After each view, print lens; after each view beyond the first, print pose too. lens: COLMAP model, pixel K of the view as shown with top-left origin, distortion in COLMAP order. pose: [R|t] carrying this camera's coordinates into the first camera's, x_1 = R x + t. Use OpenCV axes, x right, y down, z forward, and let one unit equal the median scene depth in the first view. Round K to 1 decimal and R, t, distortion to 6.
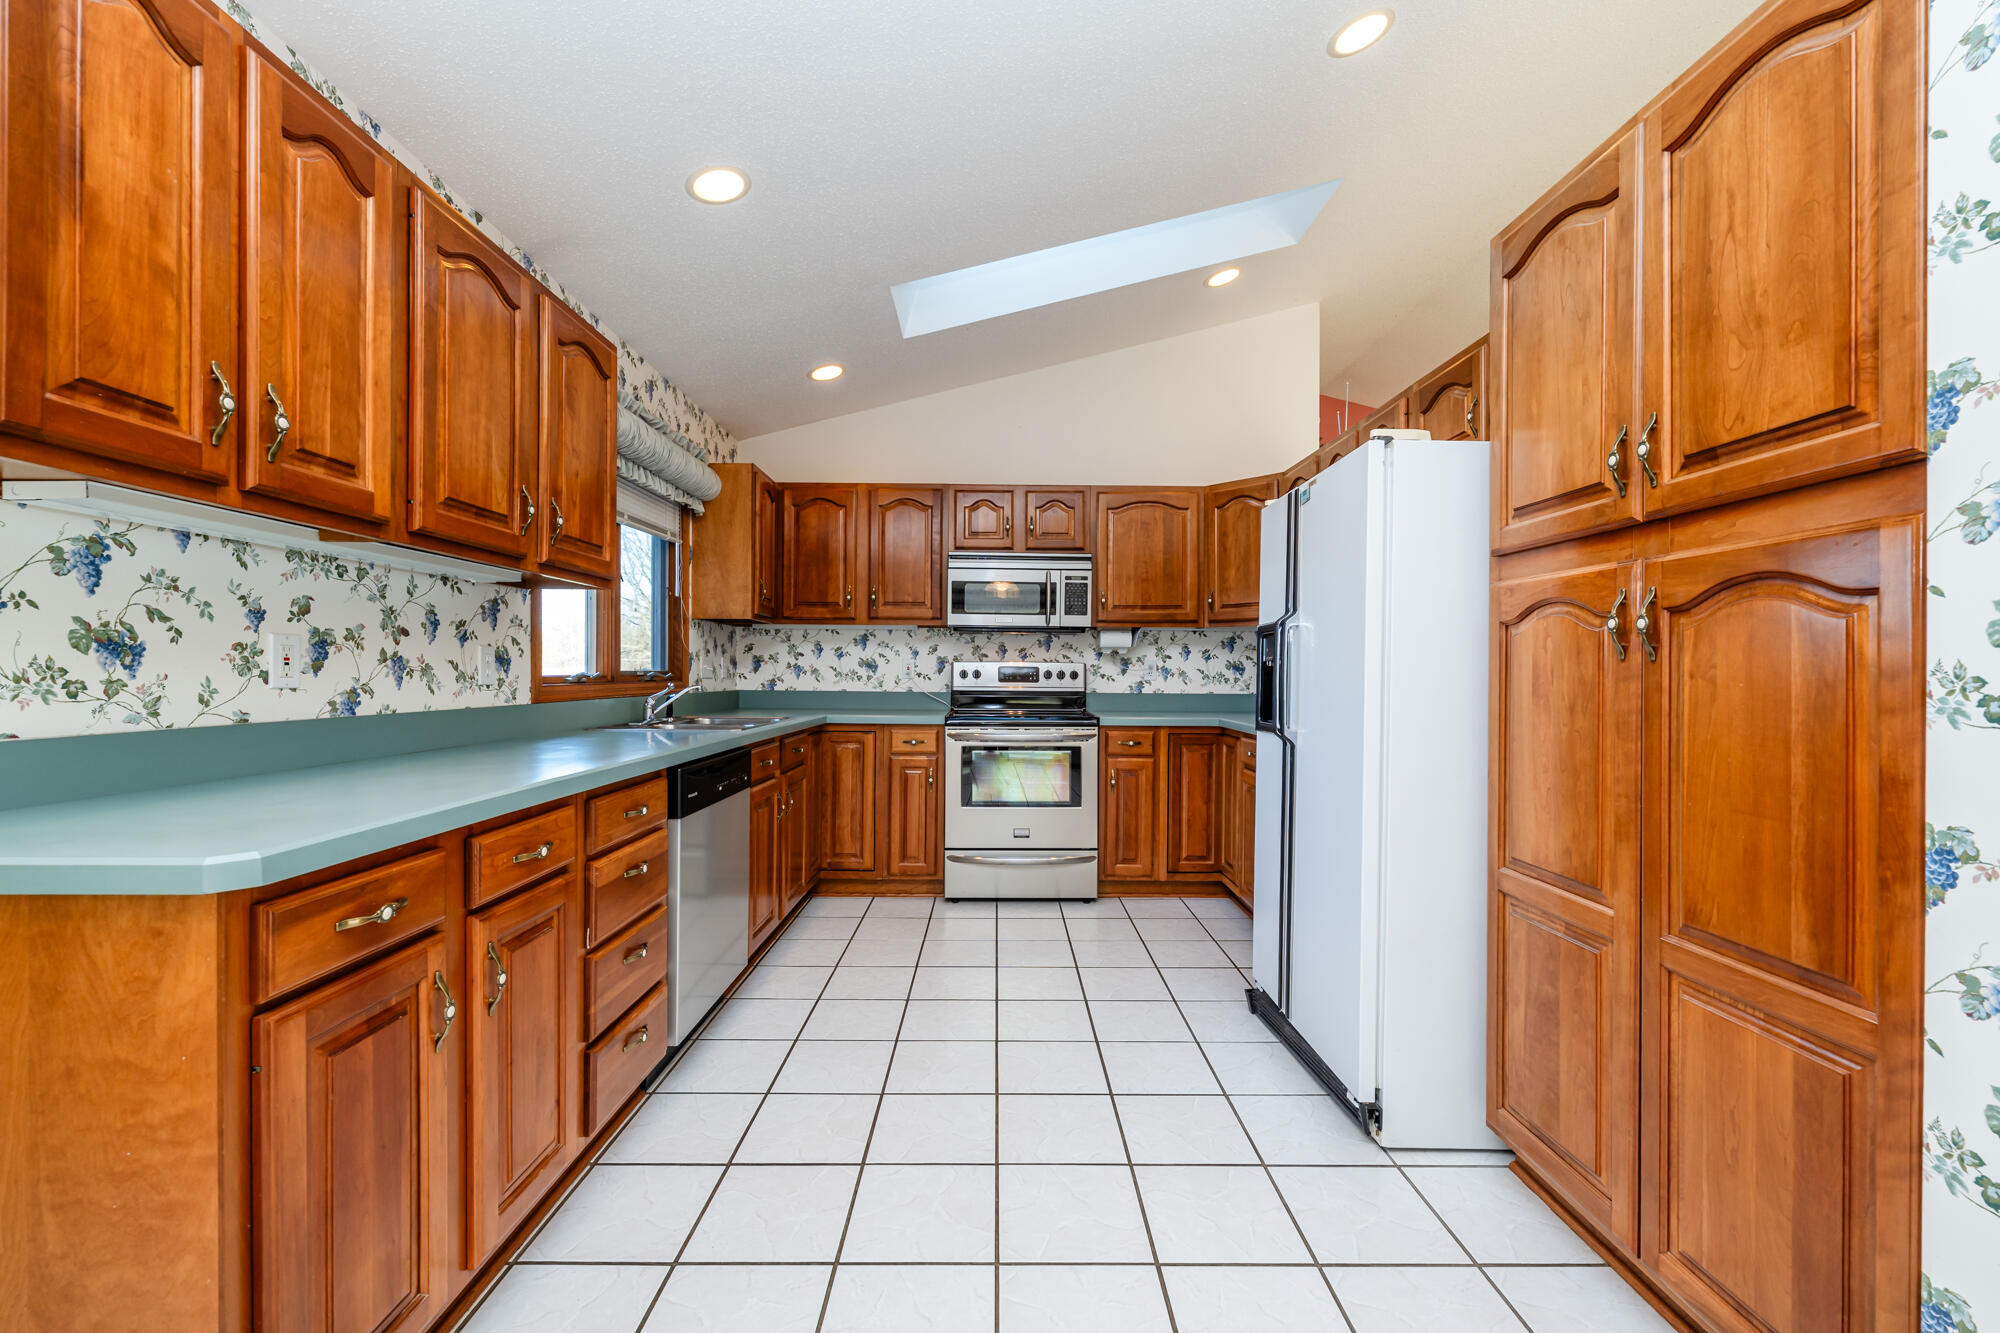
lens RADIAL K [[799.2, 0, 1001.8], [0, 799.2, 674.2], [0, 0, 1]] dist [-0.002509, 0.000766]
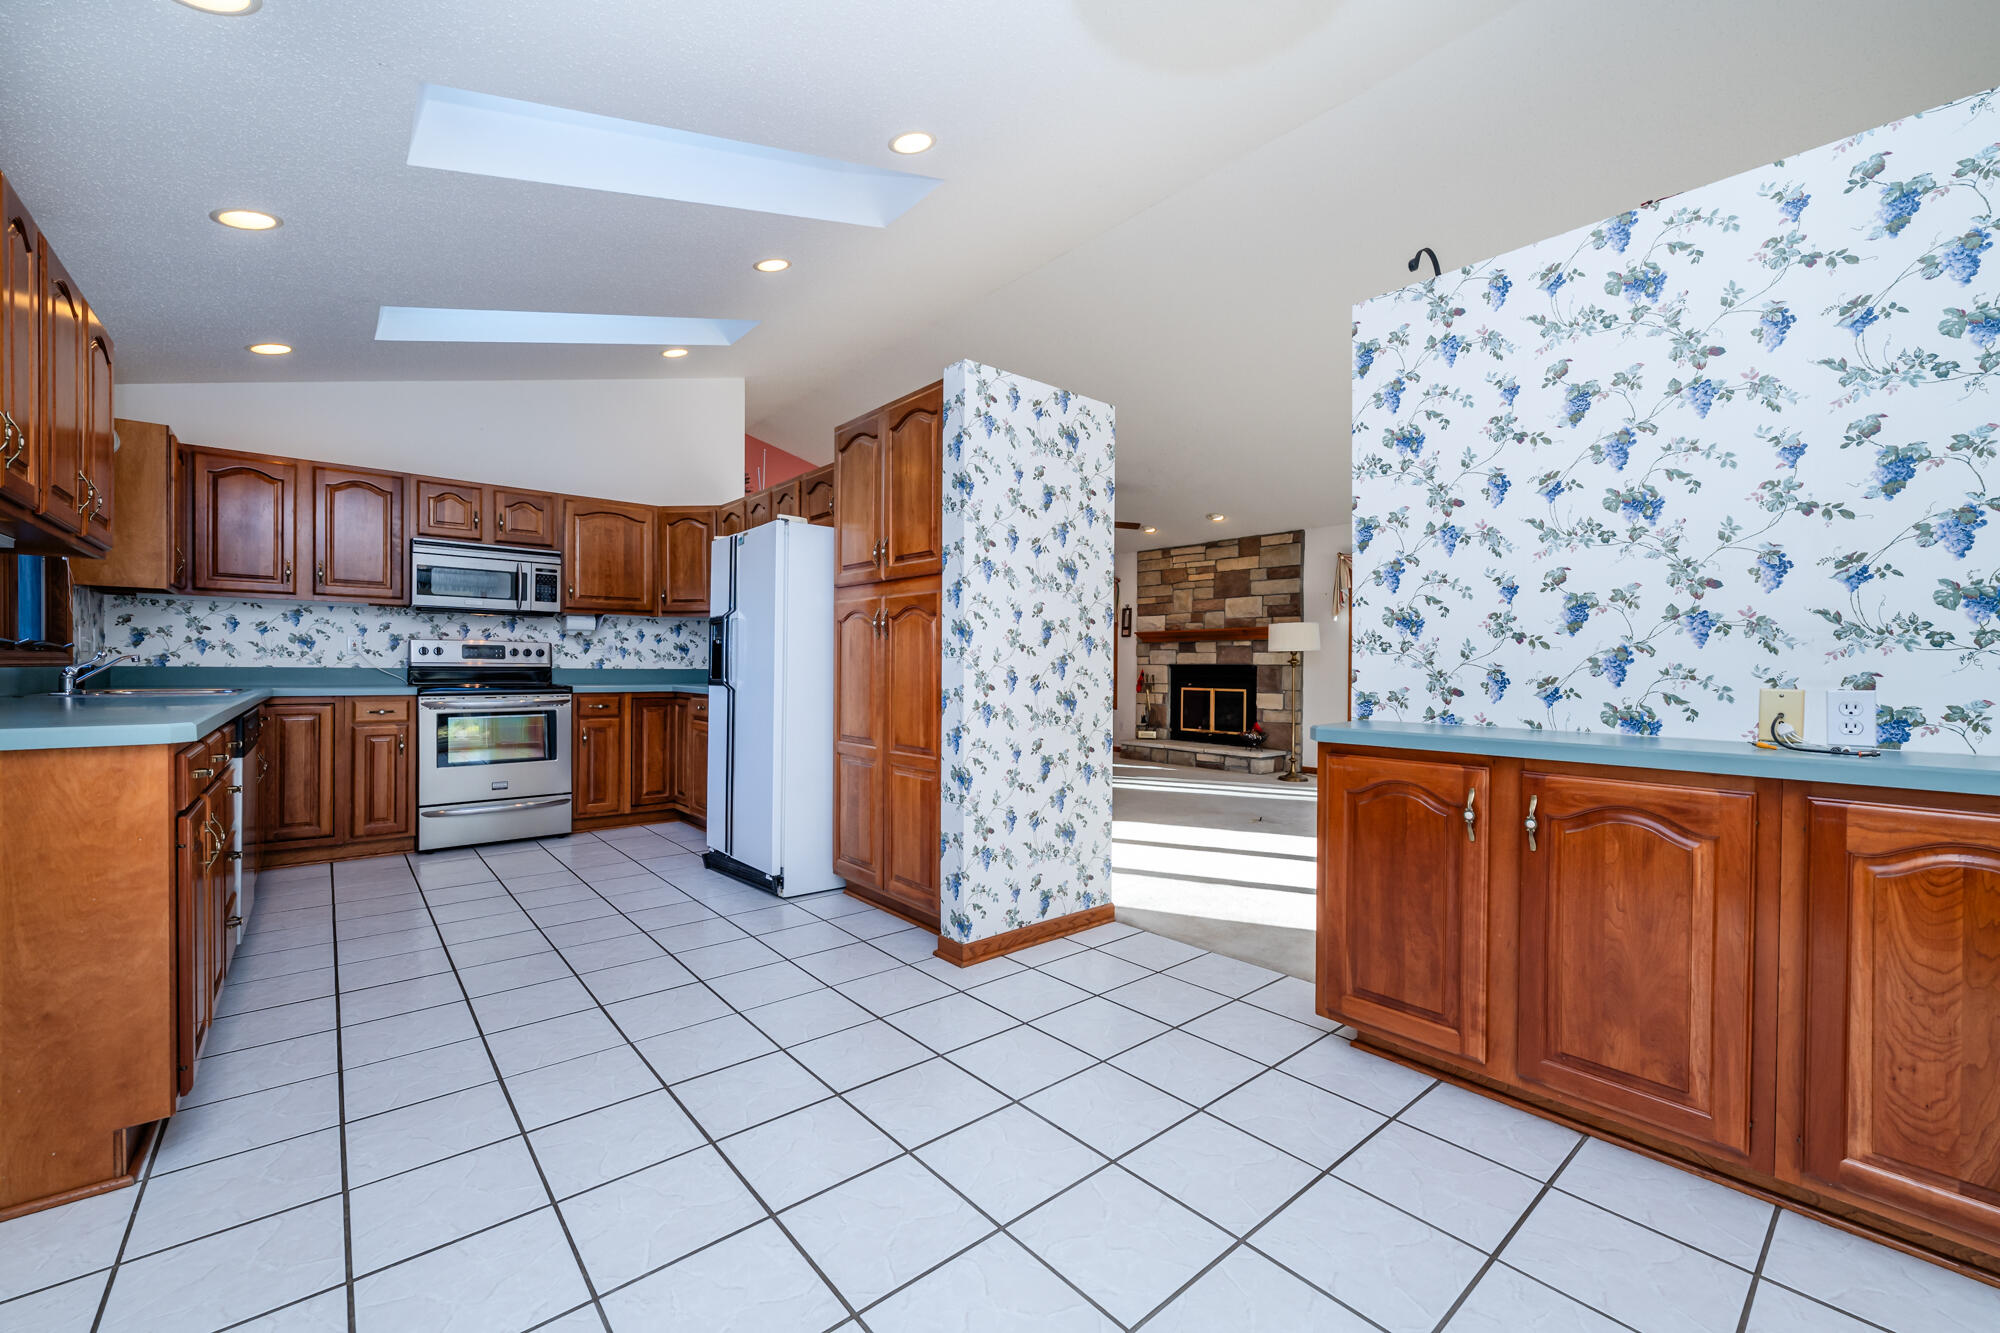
lens RADIAL K [[799.2, 0, 1004.5], [0, 799.2, 672.8], [0, 0, 1]] dist [-0.002509, 0.000766]
pose [[0.764496, -0.006038, 0.644600, -0.248963], [-0.000138, 0.999955, 0.009530, 0.033171], [-0.644628, -0.007374, 0.764461, -0.568610]]
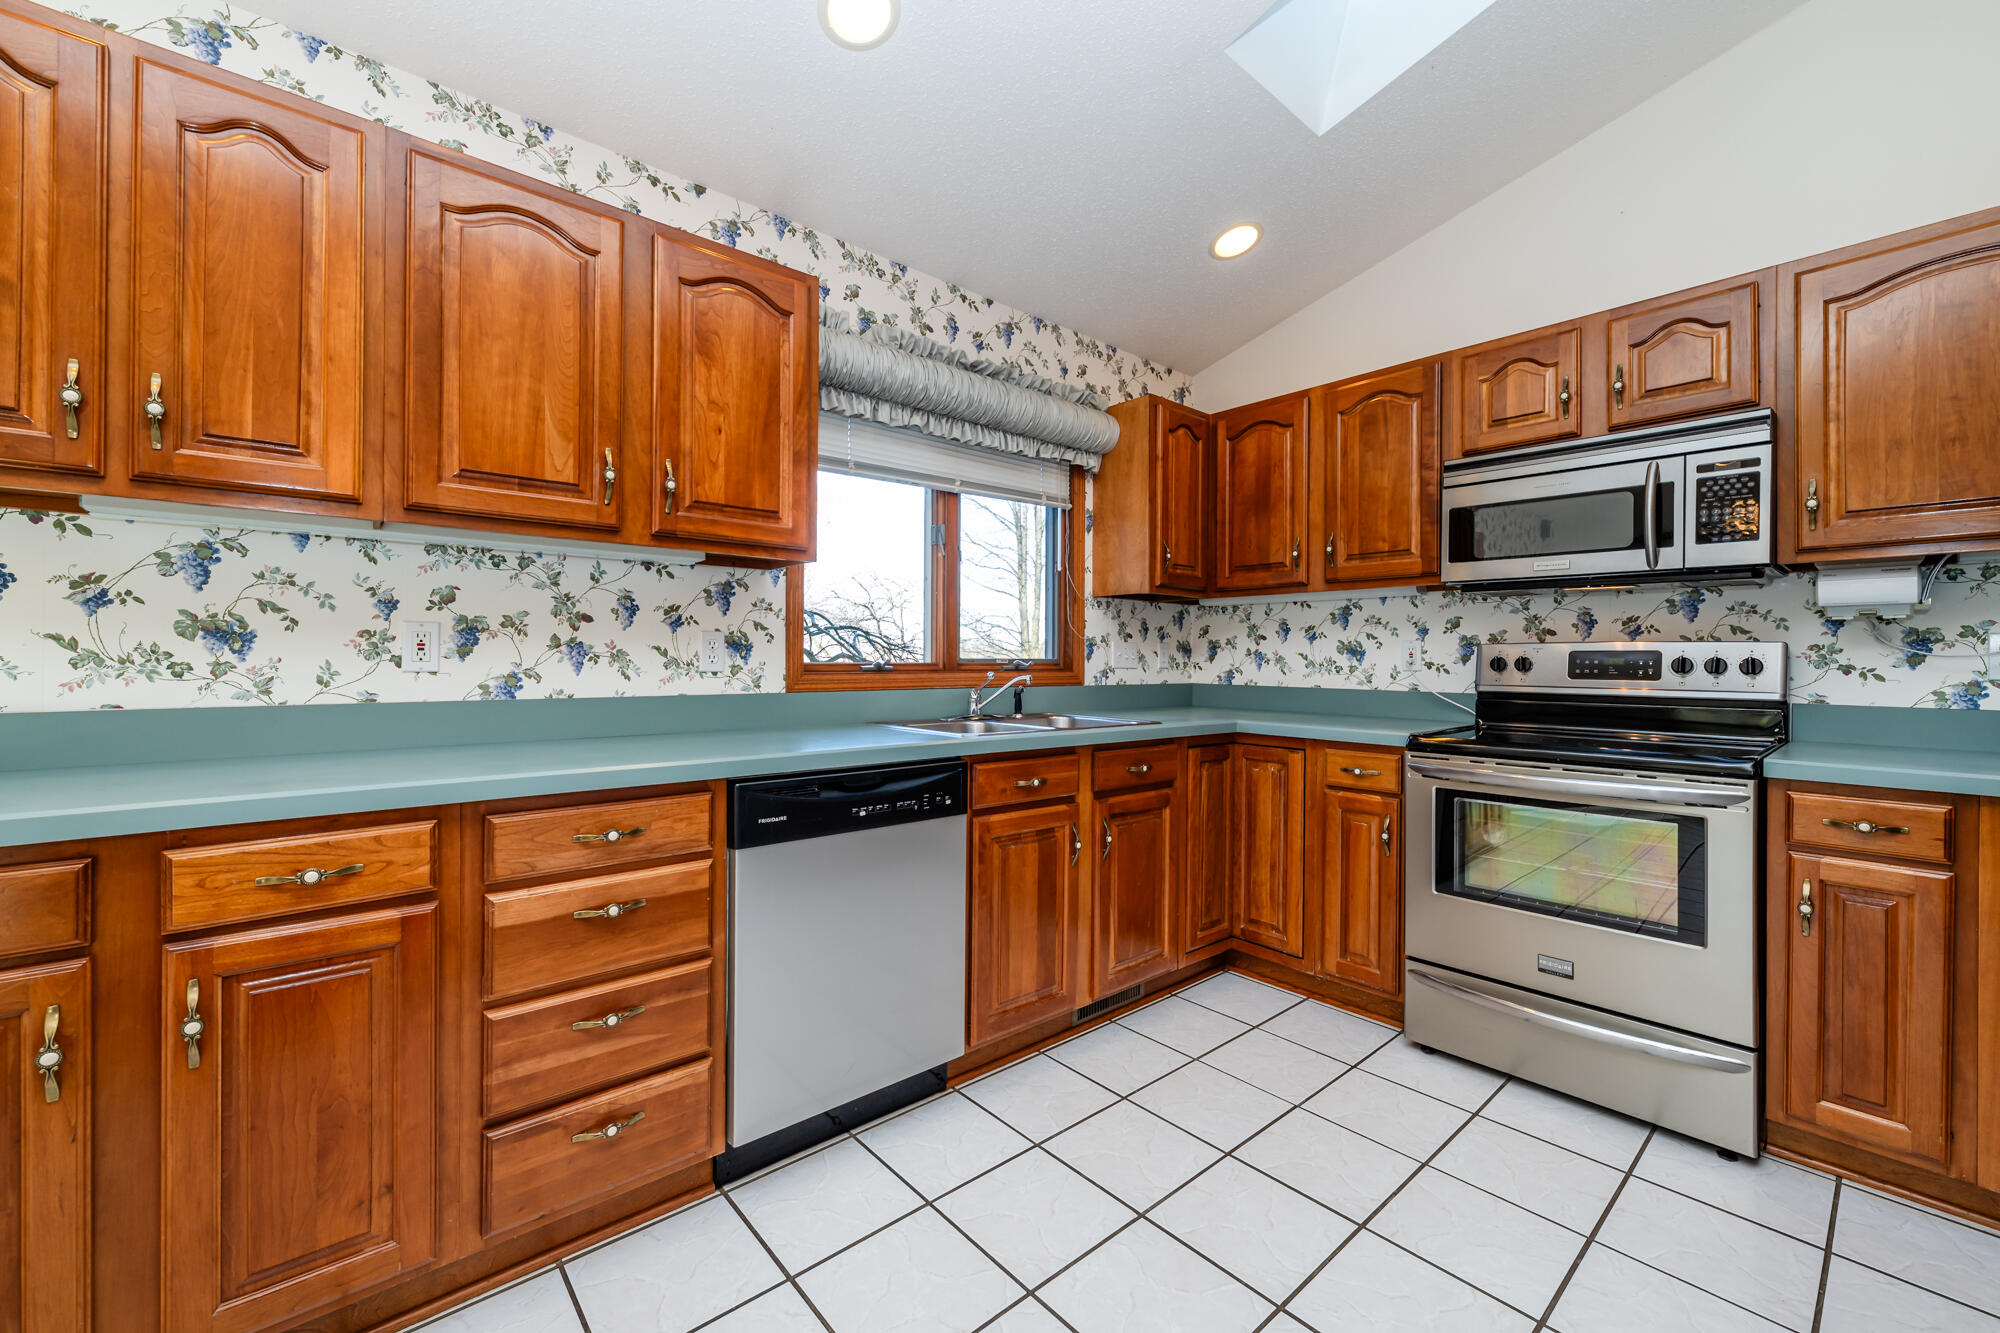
lens RADIAL K [[799.2, 0, 1001.7], [0, 799.2, 659.2], [0, 0, 1]] dist [-0.002509, 0.000766]
pose [[0.651148, -0.002122, -0.758948, 0.283789], [-0.004266, 0.999970, -0.006456, 0.002706], [0.758939, 0.007442, 0.651119, 0.579559]]
